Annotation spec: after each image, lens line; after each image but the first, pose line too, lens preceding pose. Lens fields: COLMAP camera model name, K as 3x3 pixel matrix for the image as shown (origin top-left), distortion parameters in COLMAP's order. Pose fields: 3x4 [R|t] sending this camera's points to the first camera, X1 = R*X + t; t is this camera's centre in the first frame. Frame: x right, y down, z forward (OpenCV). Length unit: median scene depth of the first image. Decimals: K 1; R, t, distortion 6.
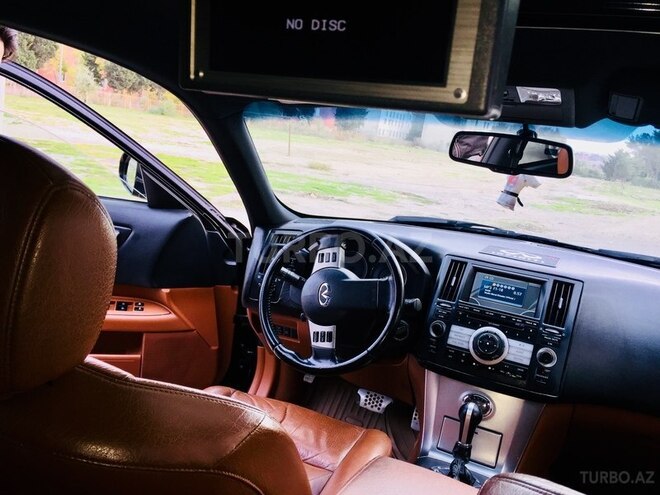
lens RADIAL K [[567.9, 0, 330.0], [0, 567.9, 247.5], [0, 0, 1]] dist [0.091555, -0.139052]
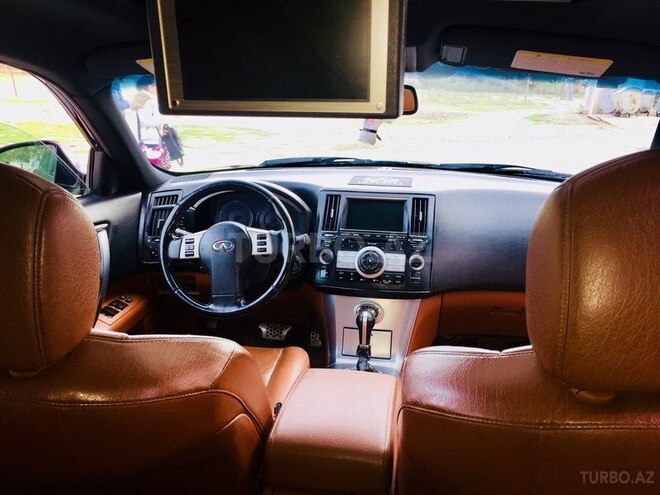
lens RADIAL K [[567.9, 0, 330.0], [0, 567.9, 247.5], [0, 0, 1]] dist [0.091555, -0.139052]
pose [[0.953004, -0.187654, 0.237845, -0.076017], [0.159101, 0.978098, 0.134204, -0.029456], [-0.257820, -0.090056, 0.961987, -0.105430]]
